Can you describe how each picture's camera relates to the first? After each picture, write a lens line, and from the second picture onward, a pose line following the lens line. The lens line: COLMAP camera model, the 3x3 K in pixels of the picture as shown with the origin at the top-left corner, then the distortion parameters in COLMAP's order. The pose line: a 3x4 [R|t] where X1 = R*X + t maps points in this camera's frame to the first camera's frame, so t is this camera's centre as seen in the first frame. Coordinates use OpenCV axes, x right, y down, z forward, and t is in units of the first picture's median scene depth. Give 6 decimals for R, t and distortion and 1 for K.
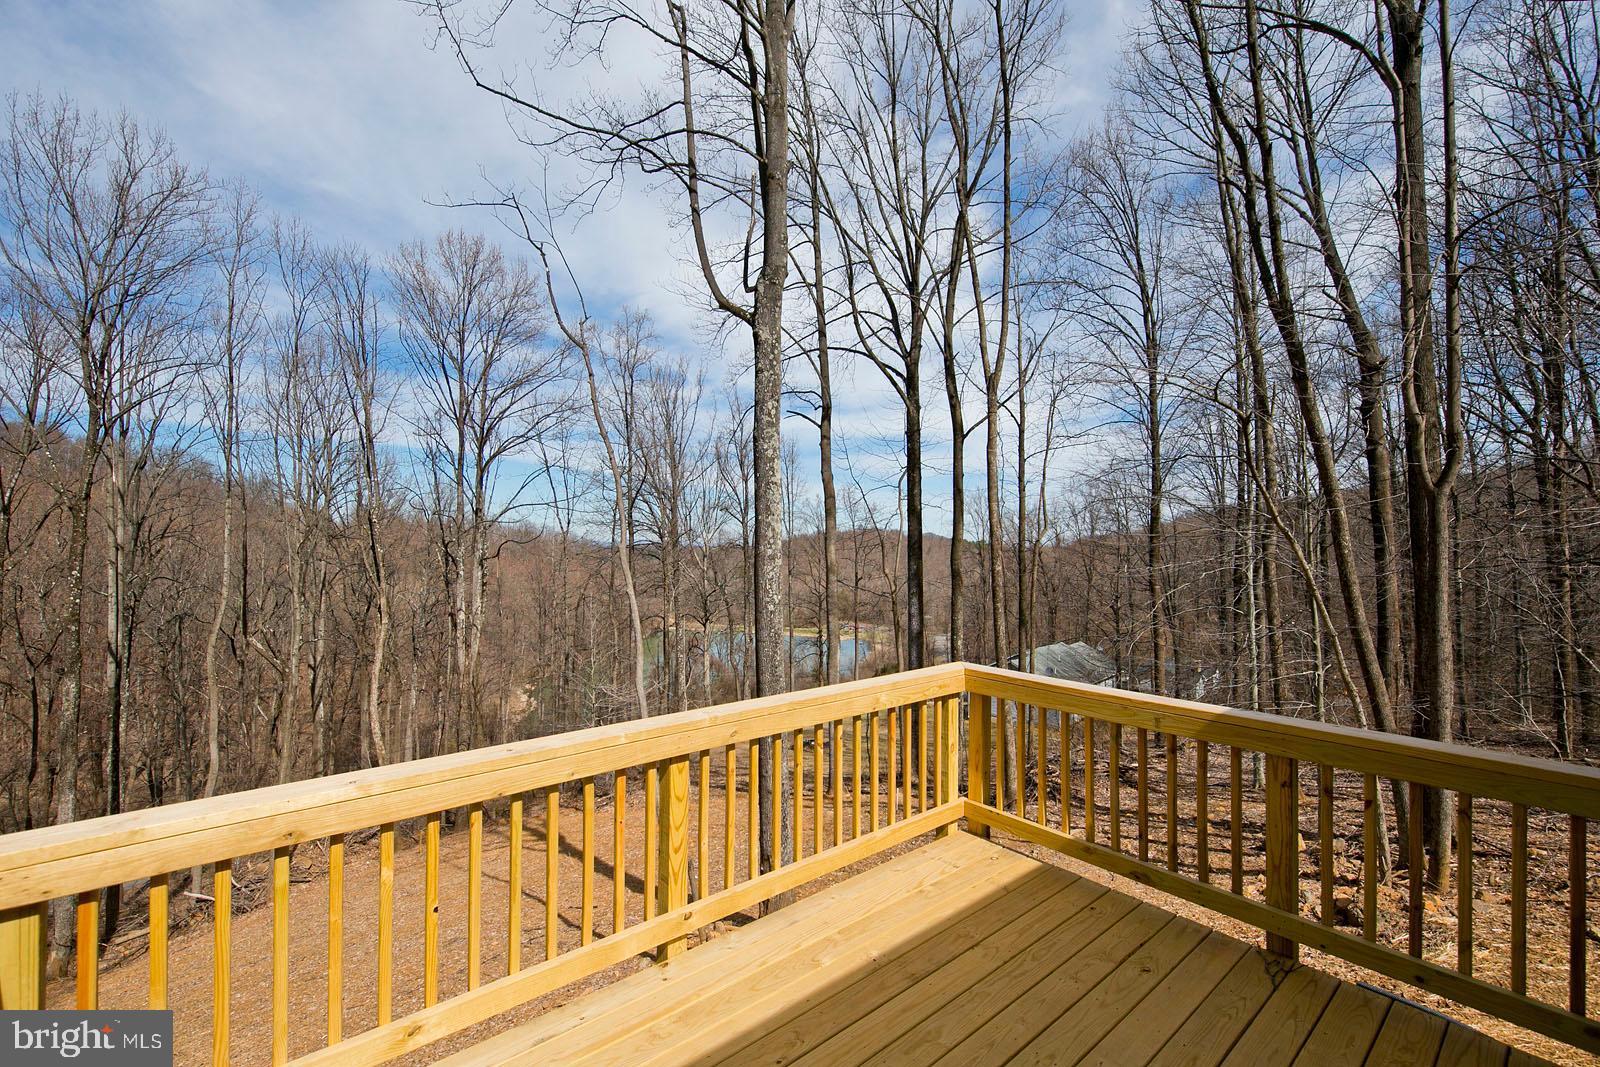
lens RADIAL K [[679.5, 0, 800.0], [0, 679.5, 540.3], [0, 0, 1]] dist [0.011606, -0.000664]
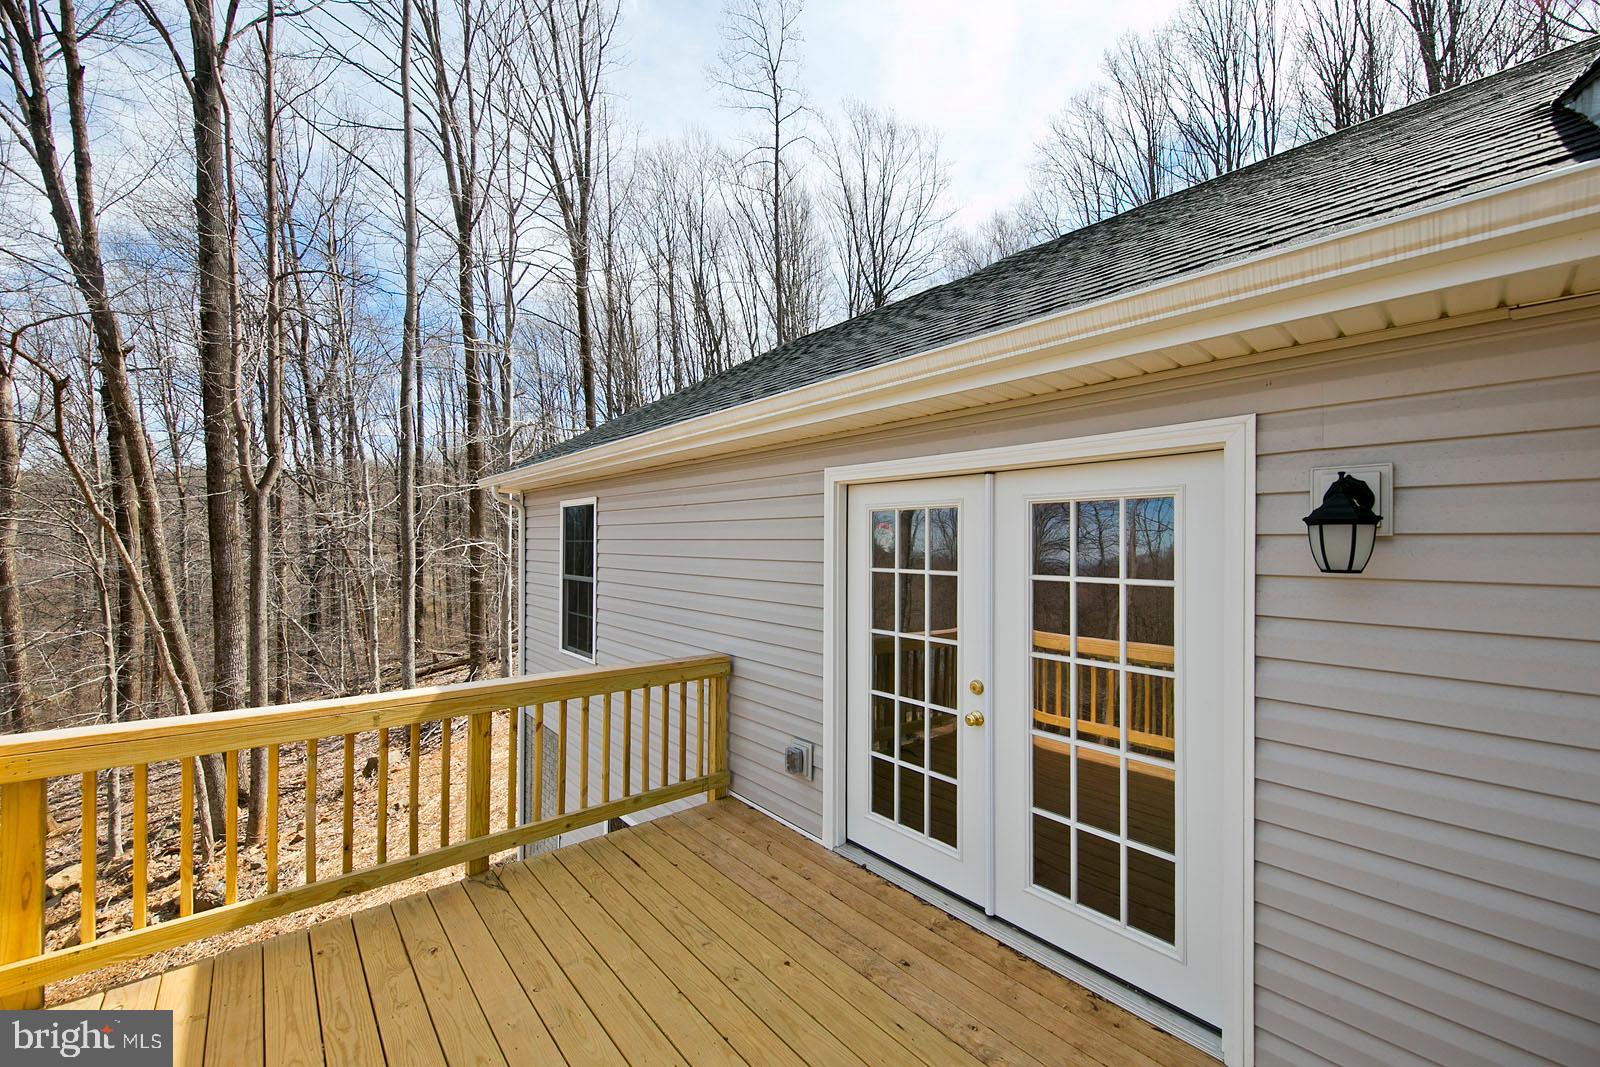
lens RADIAL K [[610.7, 0, 808.5], [0, 610.7, 536.9], [0, 0, 1]] dist [0.002139, 0.000101]
pose [[-0.037159, 0.019125, 0.999126, -0.149673], [-0.025685, 0.999468, -0.020087, -0.000341], [-0.998979, -0.026409, -0.036649, 0.154844]]
